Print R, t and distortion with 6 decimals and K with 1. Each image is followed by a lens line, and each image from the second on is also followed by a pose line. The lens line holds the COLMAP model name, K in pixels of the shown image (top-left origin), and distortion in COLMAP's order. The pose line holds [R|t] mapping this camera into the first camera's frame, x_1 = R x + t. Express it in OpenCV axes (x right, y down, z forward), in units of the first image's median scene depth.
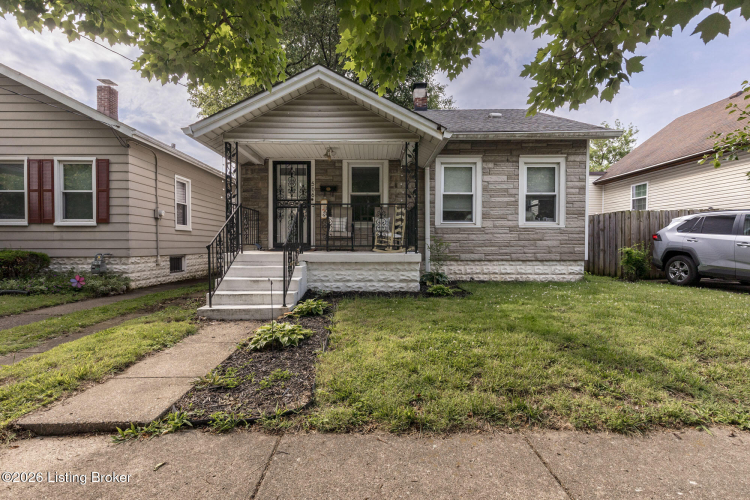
lens RADIAL K [[342.3, 0, 373.4], [0, 342.3, 249.7], [0, 0, 1]] dist [0.000507, 0.000042]
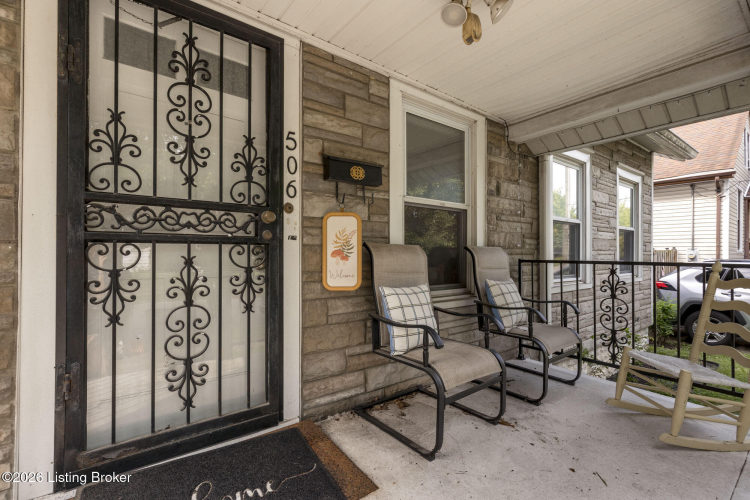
lens RADIAL K [[342.3, 0, 376.1], [0, 342.3, 252.2], [0, 0, 1]] dist [0.000507, 0.000042]
pose [[0.801943, 0.005610, 0.597374, -0.268662], [0.002479, 0.999916, -0.012718, -0.114423], [-0.597396, 0.011680, 0.801862, 0.781633]]
